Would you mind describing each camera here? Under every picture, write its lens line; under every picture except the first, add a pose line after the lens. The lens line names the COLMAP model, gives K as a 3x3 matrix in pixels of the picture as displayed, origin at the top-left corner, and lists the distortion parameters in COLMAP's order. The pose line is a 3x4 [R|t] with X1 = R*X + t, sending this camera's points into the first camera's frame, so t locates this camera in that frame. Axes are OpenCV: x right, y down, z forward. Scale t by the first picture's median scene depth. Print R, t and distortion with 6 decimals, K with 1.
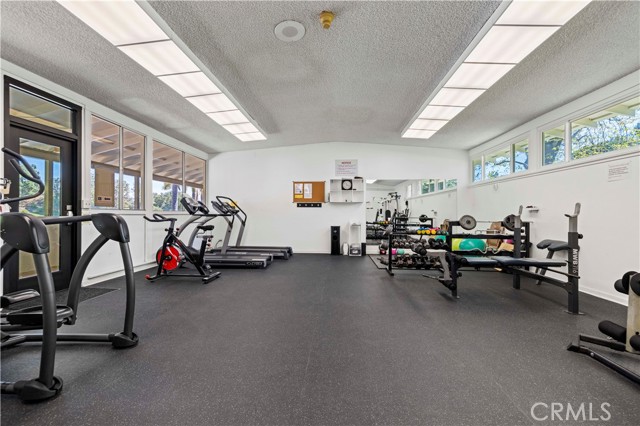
lens RADIAL K [[272.6, 0, 320.0], [0, 272.6, 213.0], [0, 0, 1]] dist [0.001180, 0.000350]
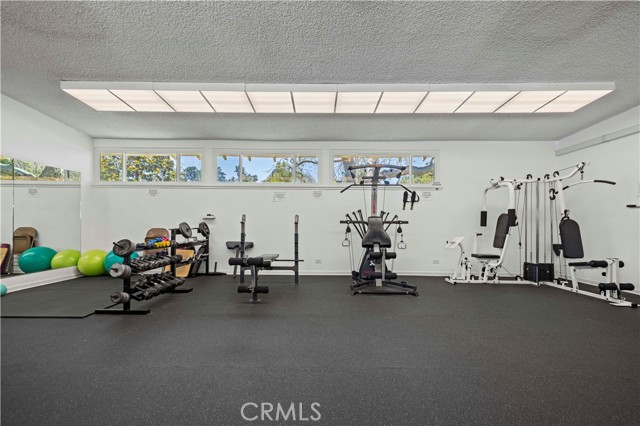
lens RADIAL K [[276.2, 0, 320.3], [0, 276.2, 221.3], [0, 0, 1]] dist [0.000629, 0.000090]
pose [[-0.064411, 0.003190, 0.997918, -0.418961], [-0.008821, 0.999954, -0.003766, 0.004901], [-0.997884, -0.009045, -0.064380, 0.604529]]
